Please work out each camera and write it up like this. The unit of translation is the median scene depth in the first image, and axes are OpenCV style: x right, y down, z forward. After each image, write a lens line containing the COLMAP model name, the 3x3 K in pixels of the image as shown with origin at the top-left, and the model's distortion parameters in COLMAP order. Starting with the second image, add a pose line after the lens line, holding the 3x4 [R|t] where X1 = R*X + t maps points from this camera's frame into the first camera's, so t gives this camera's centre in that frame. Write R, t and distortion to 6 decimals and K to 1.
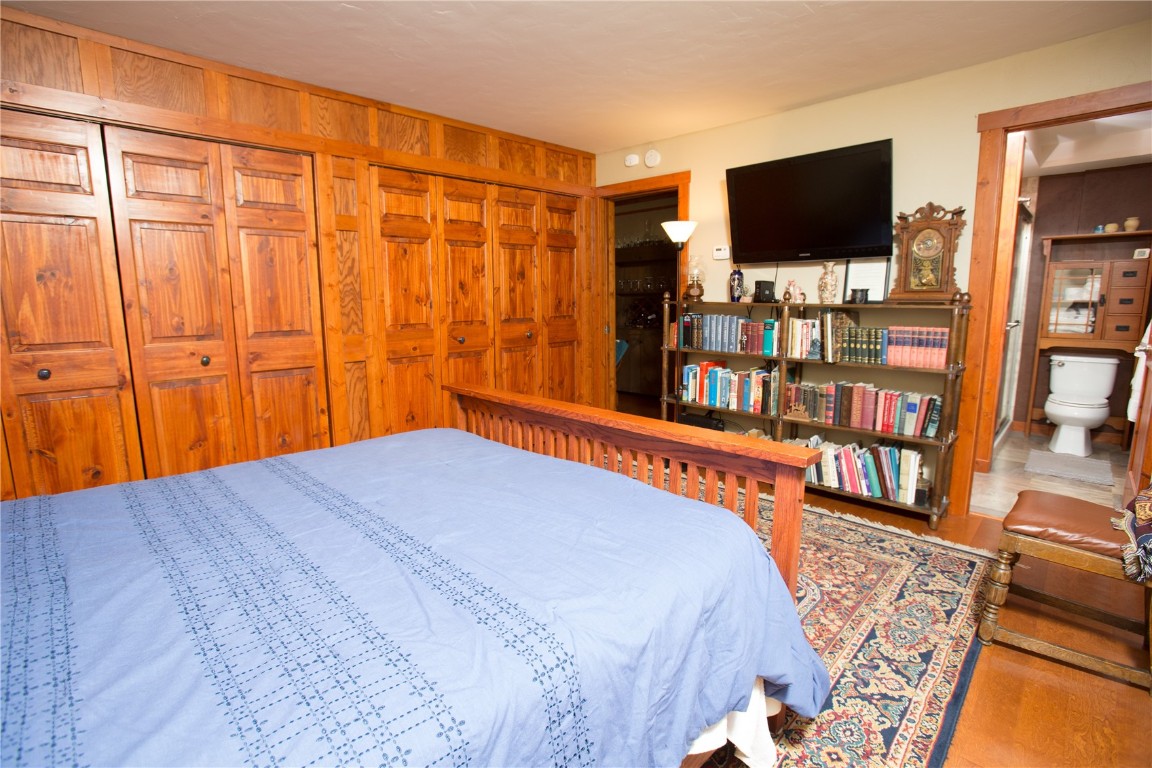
lens RADIAL K [[534.3, 0, 580.3], [0, 534.3, 375.8], [0, 0, 1]] dist [-0.016886, 0.010431]
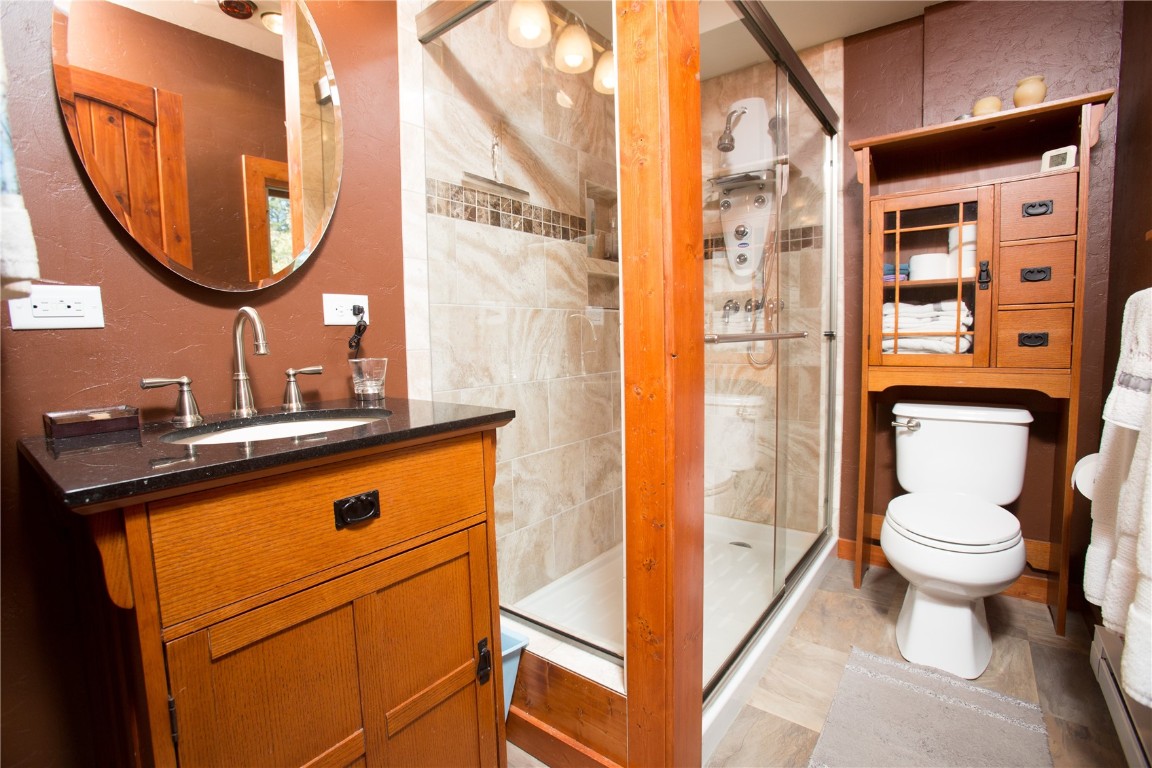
lens RADIAL K [[534.3, 0, 572.5], [0, 534.3, 385.0], [0, 0, 1]] dist [-0.016886, 0.010431]
pose [[0.992353, -0.027472, 0.120340, 0.587655], [0.035553, 0.997217, -0.065527, -0.037540], [-0.118205, 0.069304, 0.990568, 0.608631]]
